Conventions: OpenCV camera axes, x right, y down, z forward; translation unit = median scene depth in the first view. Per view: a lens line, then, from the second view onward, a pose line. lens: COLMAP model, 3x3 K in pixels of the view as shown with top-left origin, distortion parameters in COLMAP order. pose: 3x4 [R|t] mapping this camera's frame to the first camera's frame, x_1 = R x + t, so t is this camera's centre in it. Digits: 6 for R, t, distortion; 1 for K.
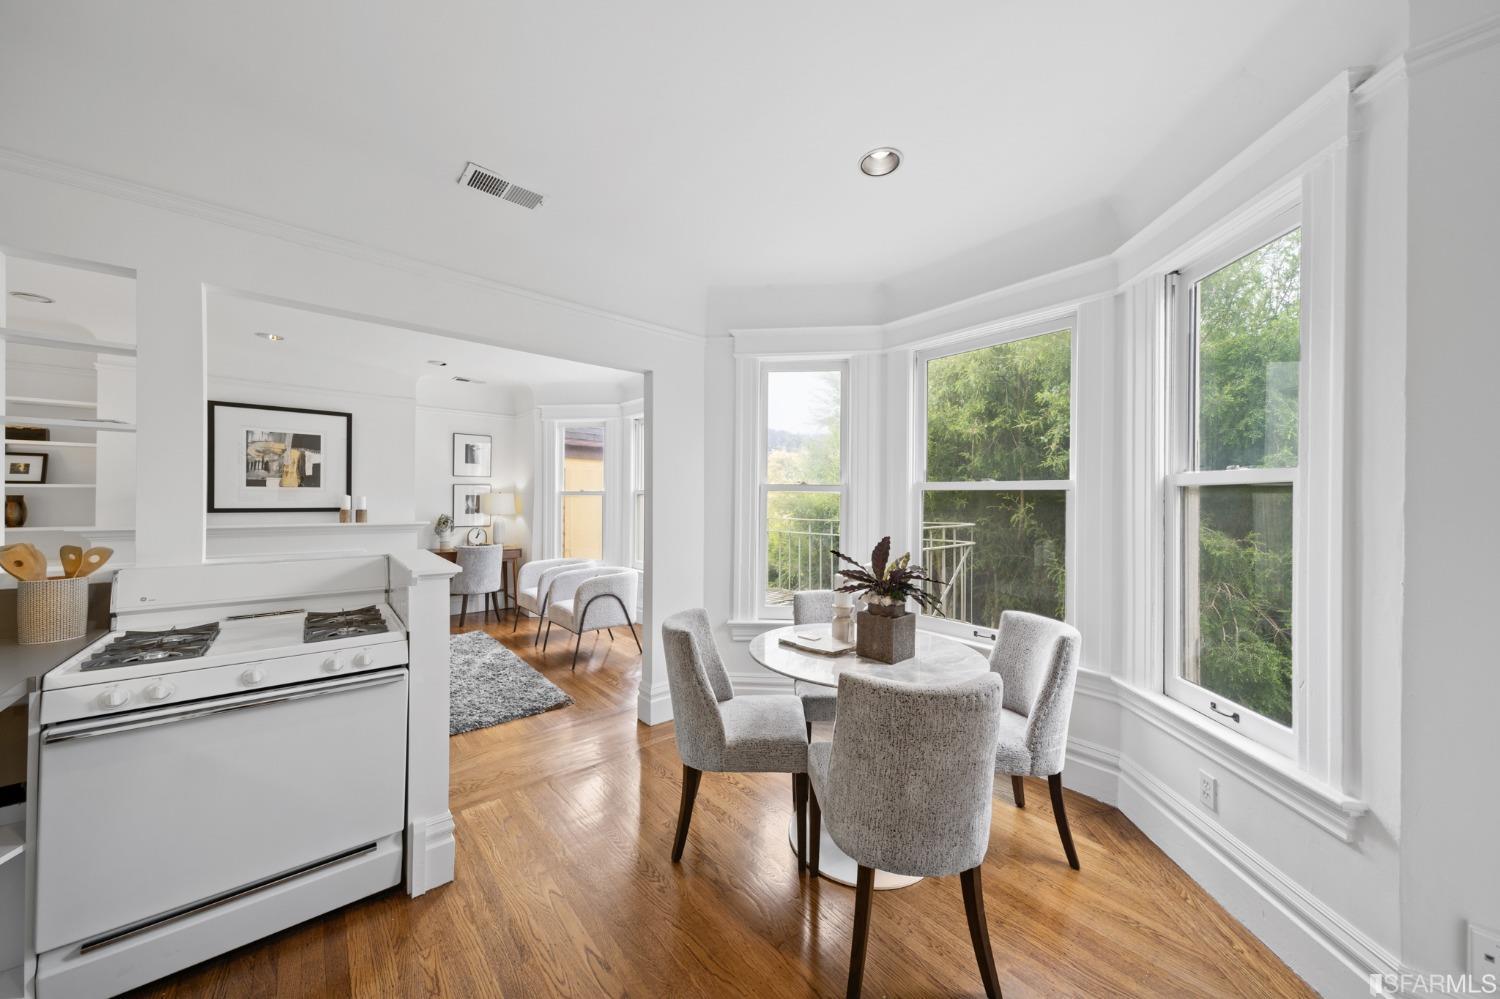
lens RADIAL K [[509.2, 0, 750.0], [0, 509.2, 499.5], [0, 0, 1]] dist [0.007449, -0.000322]
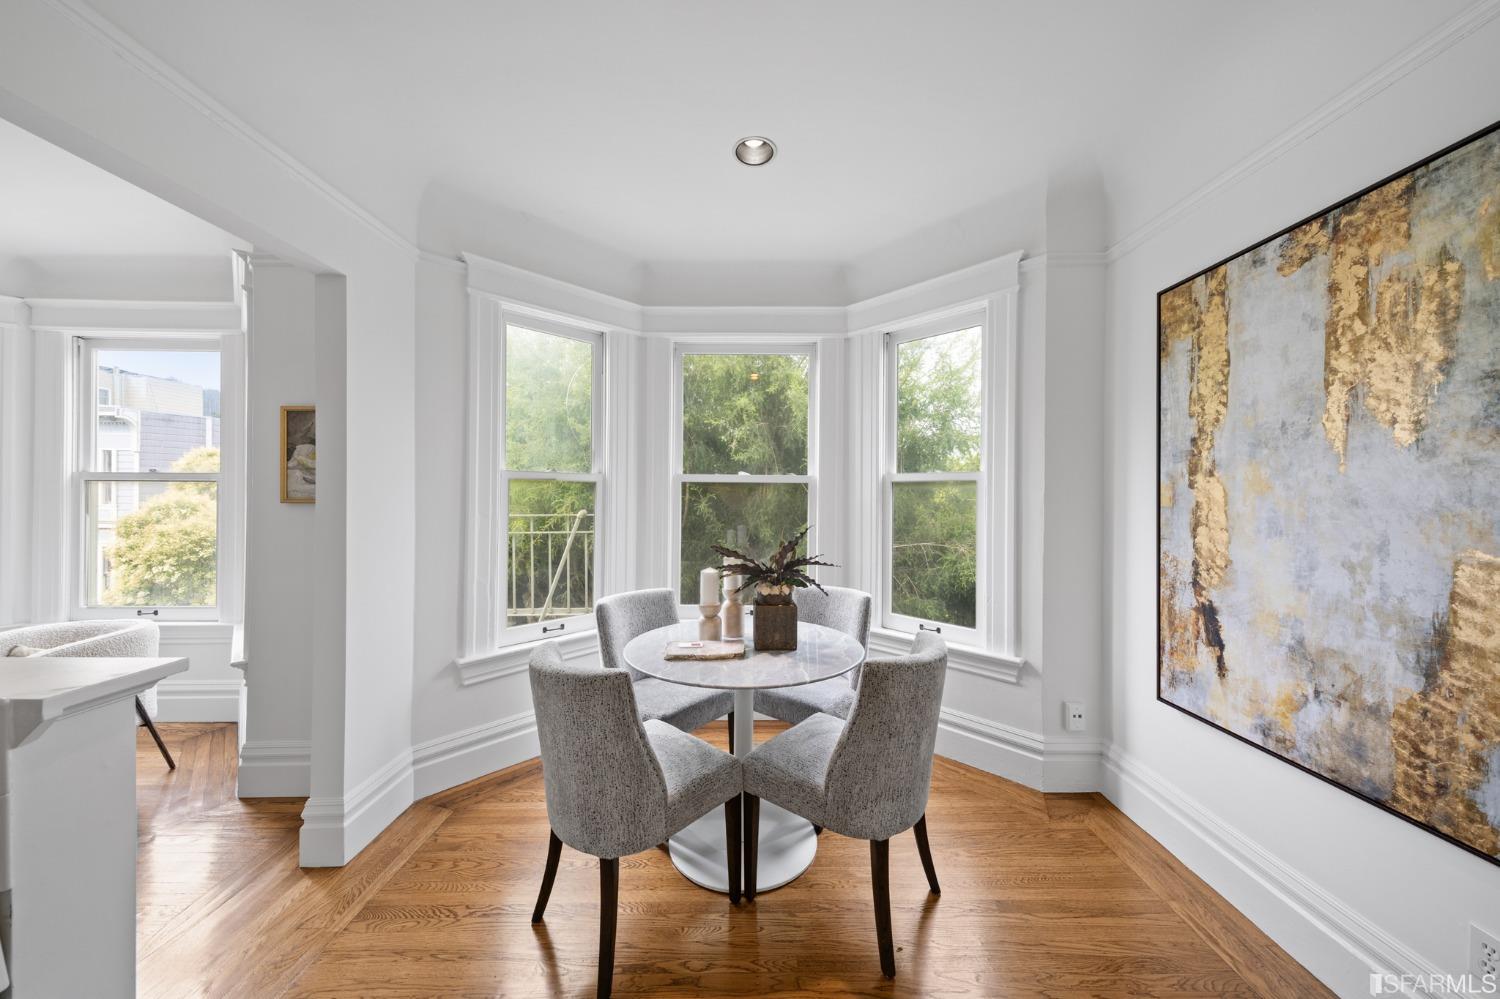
lens RADIAL K [[509.9, 0, 750.7], [0, 509.9, 494.0], [0, 0, 1]] dist [0.008882, -0.001915]
pose [[0.646529, 0.001664, 0.762887, -0.229682], [-0.002976, 0.999996, 0.000341, 0.003560], [-0.762883, -0.002491, 0.646531, 0.162747]]
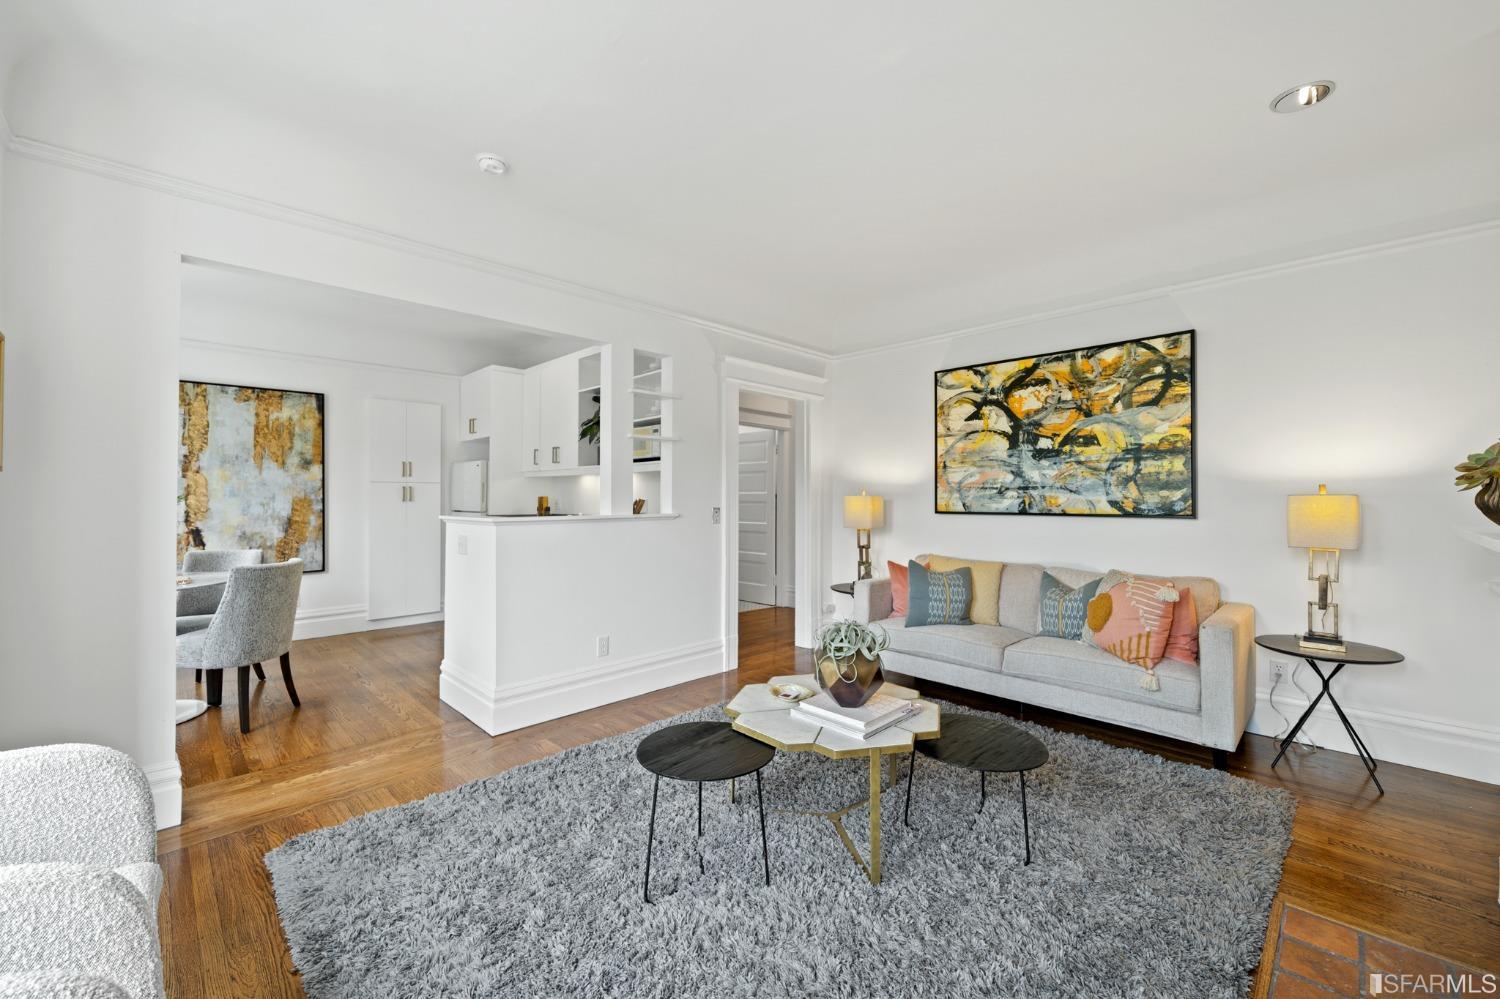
lens RADIAL K [[592.6, 0, 750.0], [0, 592.6, 499.5], [0, 0, 1]] dist [-0.001187, -0.000336]
pose [[-0.997174, -0.002986, -0.075064, -0.573994], [-0.003417, 0.999978, 0.005609, 0.025191], [0.075045, 0.005850, -0.997163, 1.196238]]
